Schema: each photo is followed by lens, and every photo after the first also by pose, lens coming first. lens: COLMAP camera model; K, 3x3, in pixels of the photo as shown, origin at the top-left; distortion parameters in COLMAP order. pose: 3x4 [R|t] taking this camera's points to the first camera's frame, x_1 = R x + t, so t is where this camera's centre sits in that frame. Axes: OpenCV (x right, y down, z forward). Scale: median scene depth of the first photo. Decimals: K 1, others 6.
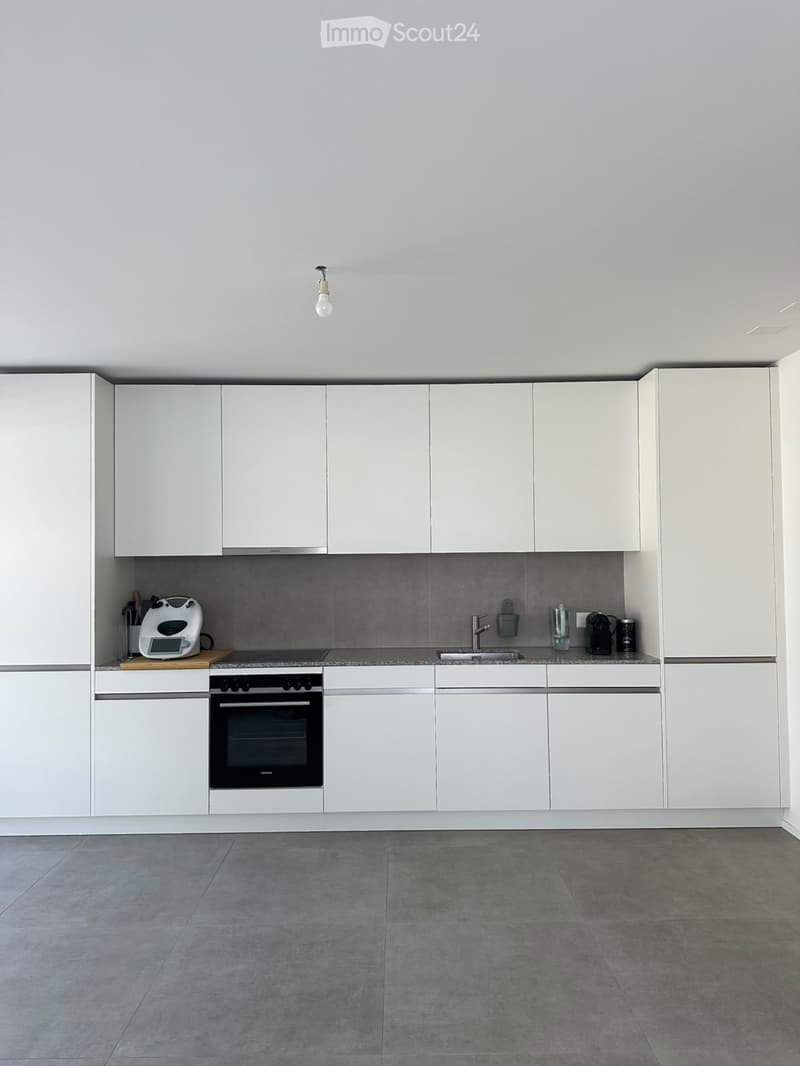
lens RADIAL K [[736.2, 0, 404.7], [0, 736.2, 537.7], [0, 0, 1]] dist [0.016282, -0.031032]
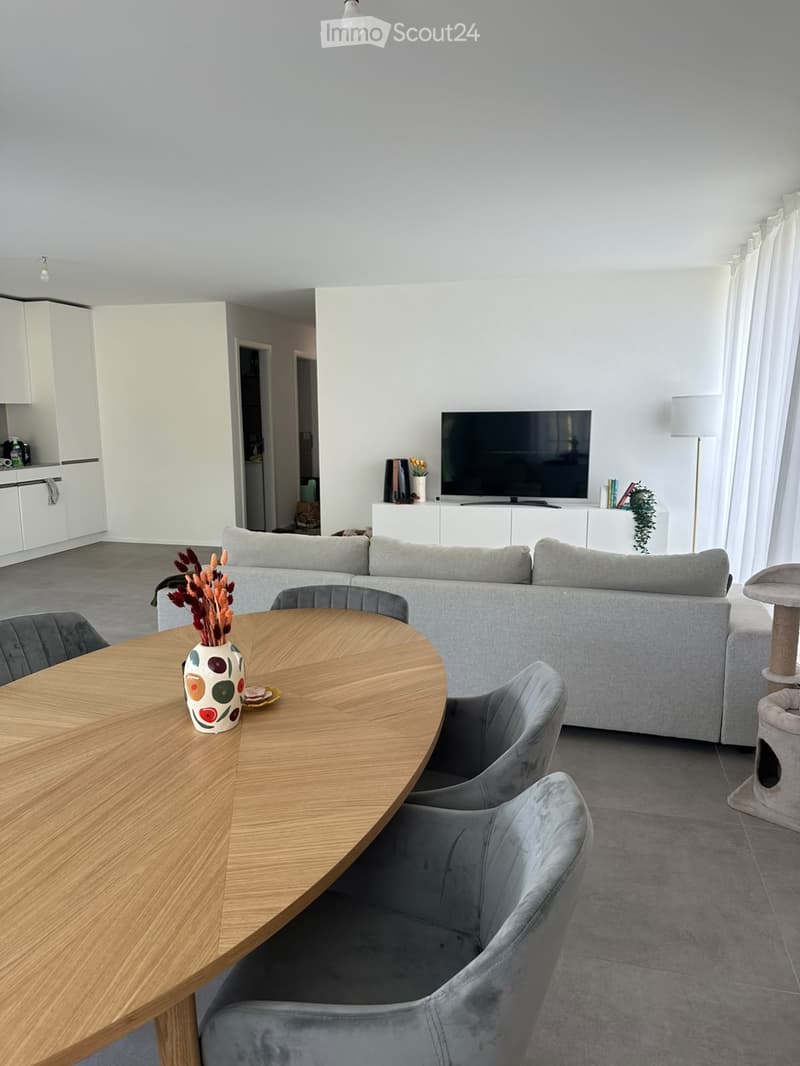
lens RADIAL K [[736.2, 0, 404.7], [0, 736.2, 537.7], [0, 0, 1]] dist [0.016282, -0.031032]
pose [[0.237289, -0.155584, 0.958899, -1.283138], [-0.032887, 0.985239, 0.167996, 0.008171], [-0.970882, -0.071399, 0.228669, -0.300134]]
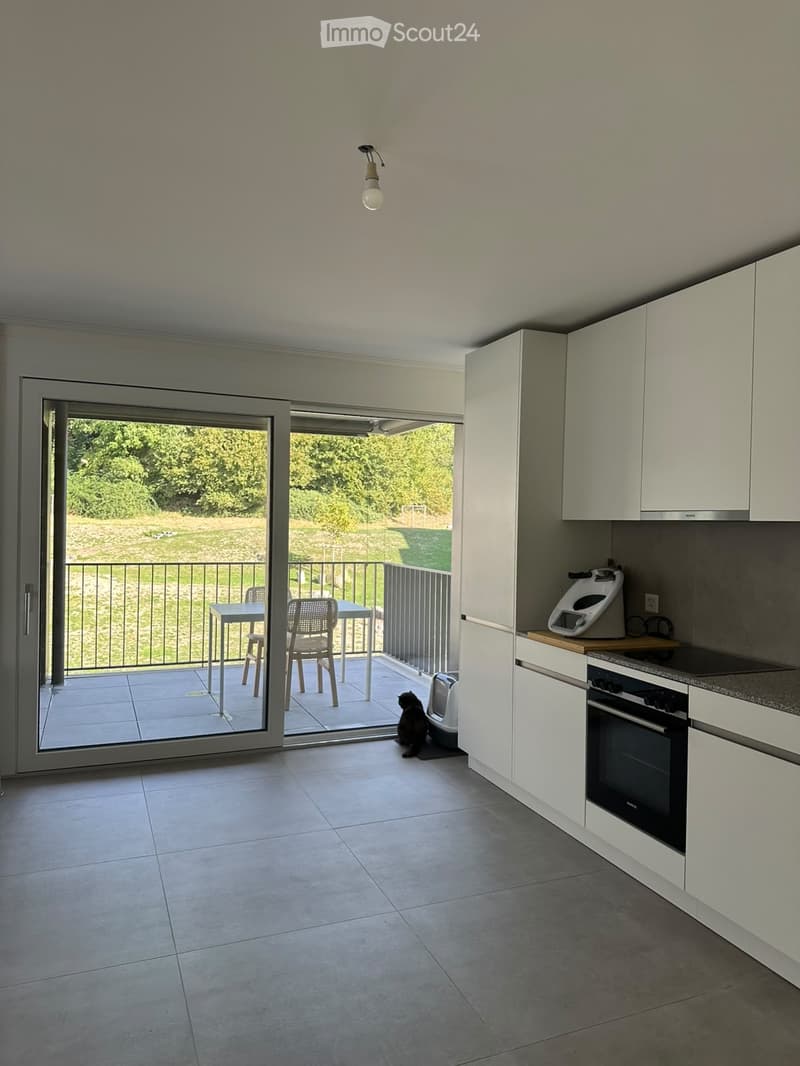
lens RADIAL K [[724.0, 0, 400.0], [0, 724.0, 533.0], [0, 0, 1]] dist [0.122292, -0.222254]
pose [[0.364681, 0.030293, -0.930640, 0.425410], [0.012421, 0.999223, 0.037392, 0.005032], [0.931050, -0.025196, 0.364022, 0.503611]]
